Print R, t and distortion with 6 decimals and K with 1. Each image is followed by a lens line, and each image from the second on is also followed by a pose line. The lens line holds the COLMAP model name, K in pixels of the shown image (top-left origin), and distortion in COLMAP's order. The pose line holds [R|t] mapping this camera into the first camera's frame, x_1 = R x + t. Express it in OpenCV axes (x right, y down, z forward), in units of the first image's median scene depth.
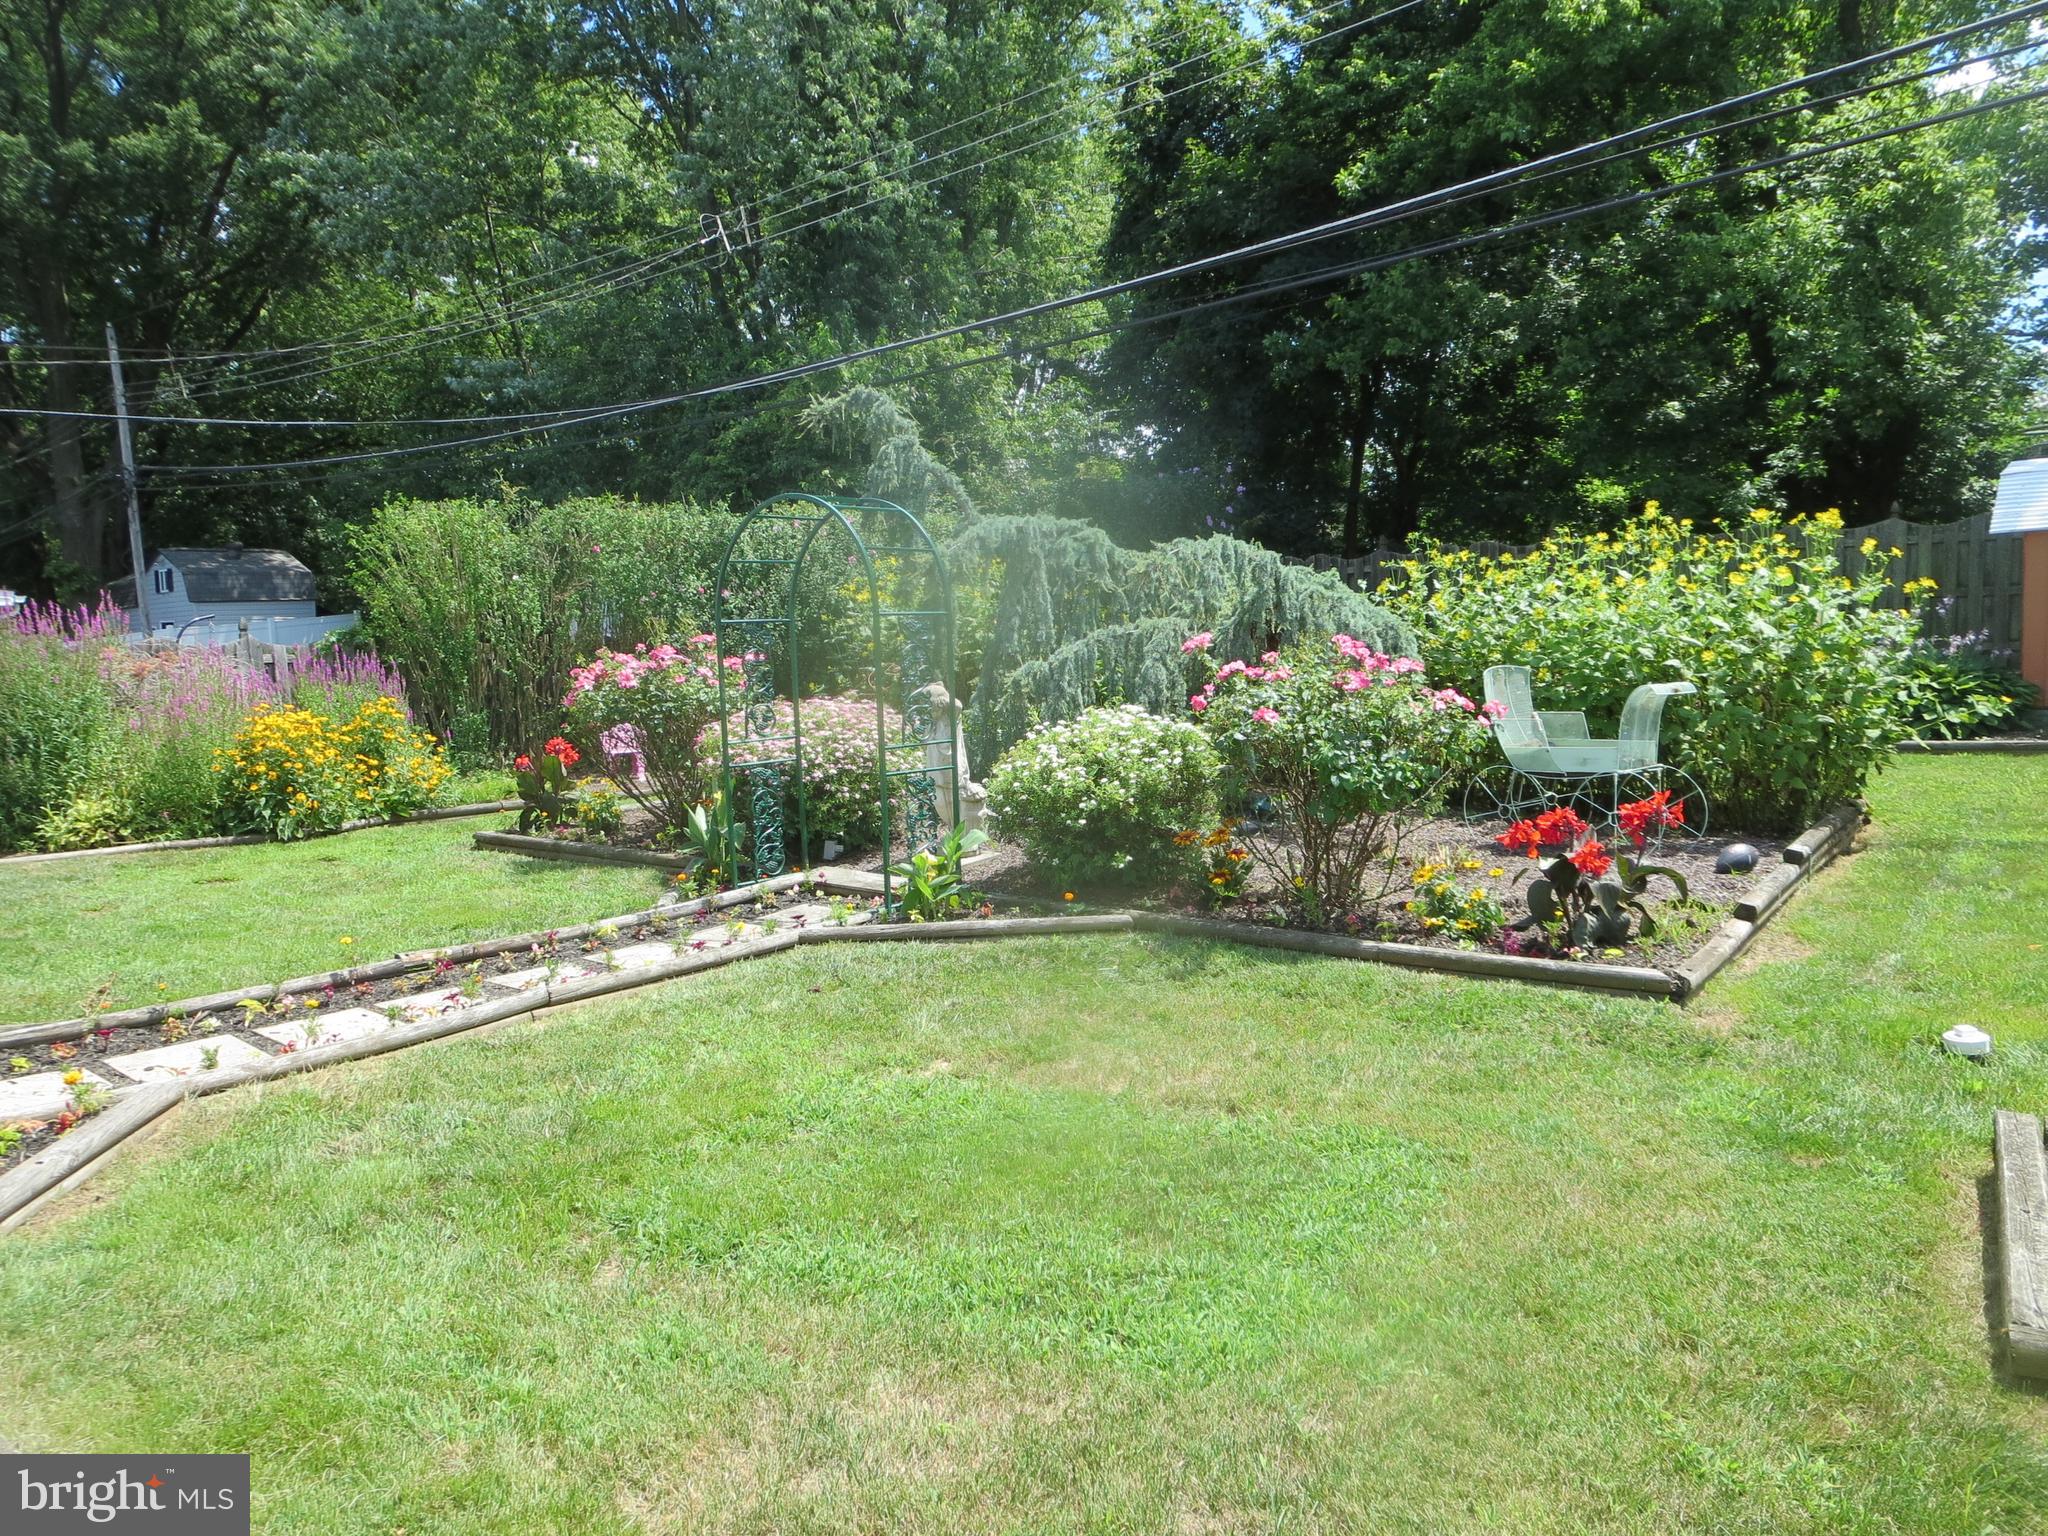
lens RADIAL K [[1464.4, 0, 1026.2], [0, 1464.4, 750.7], [0, 0, 1]] dist [-0.025263, 0.000952]
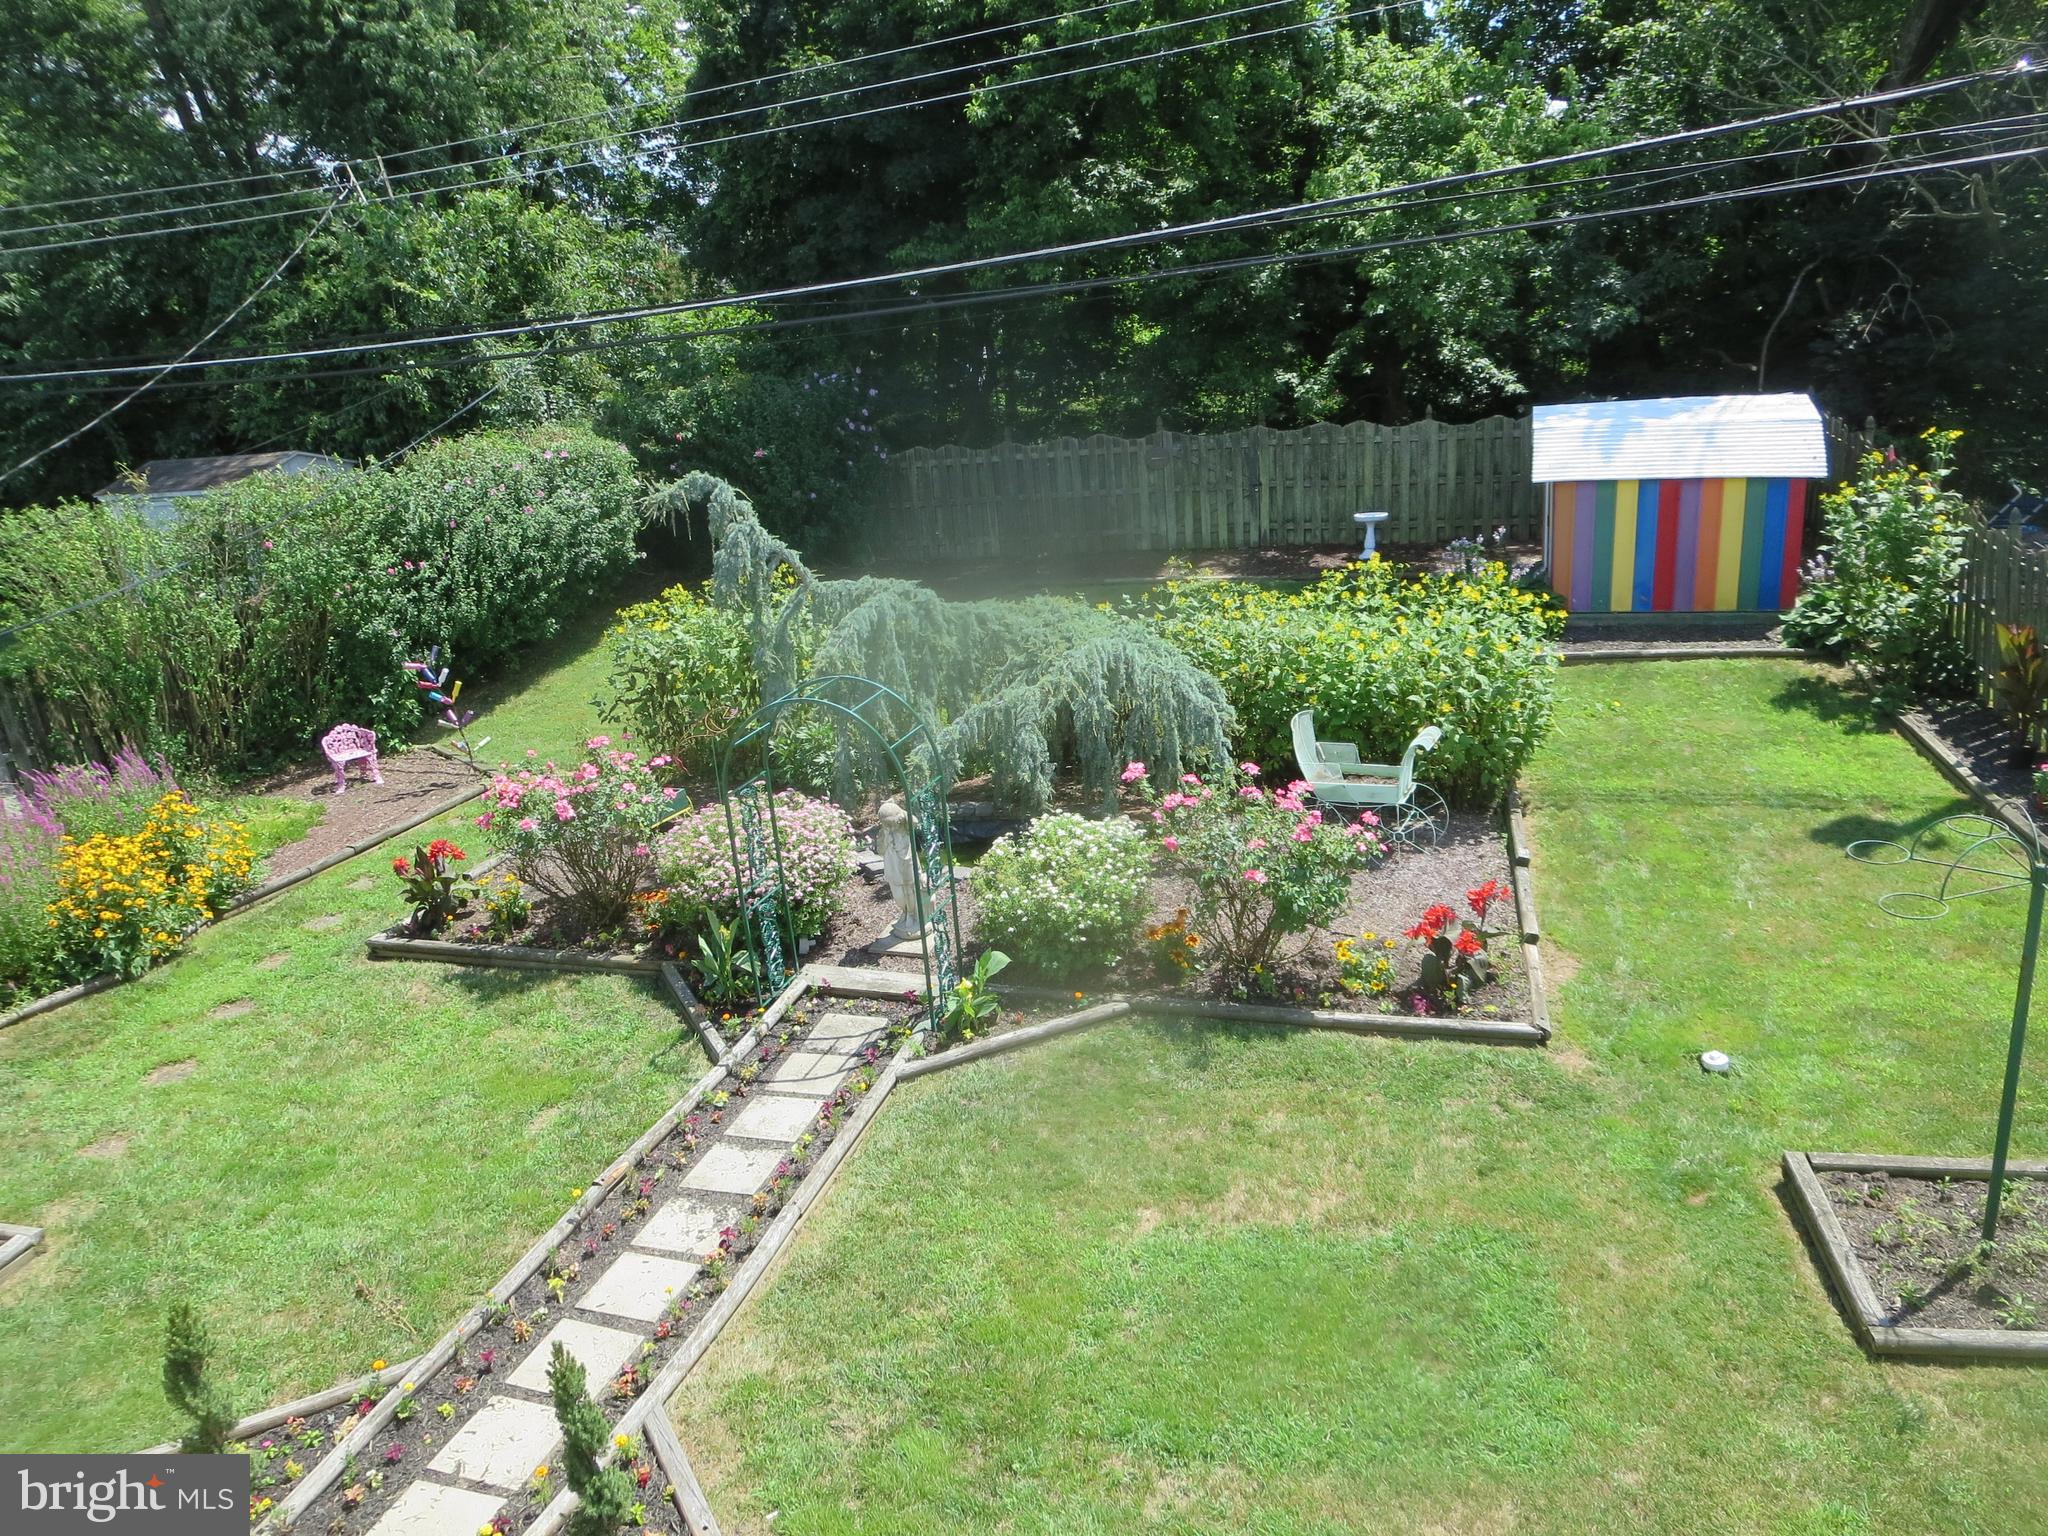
lens RADIAL K [[1464.4, 0, 1026.2], [0, 1464.4, 750.7], [0, 0, 1]] dist [-0.025263, 0.000952]
pose [[0.924228, -0.142332, 0.354322, -0.438481], [0.069242, 0.975019, 0.211054, -0.385561], [-0.375510, -0.170528, 0.910995, -0.125519]]
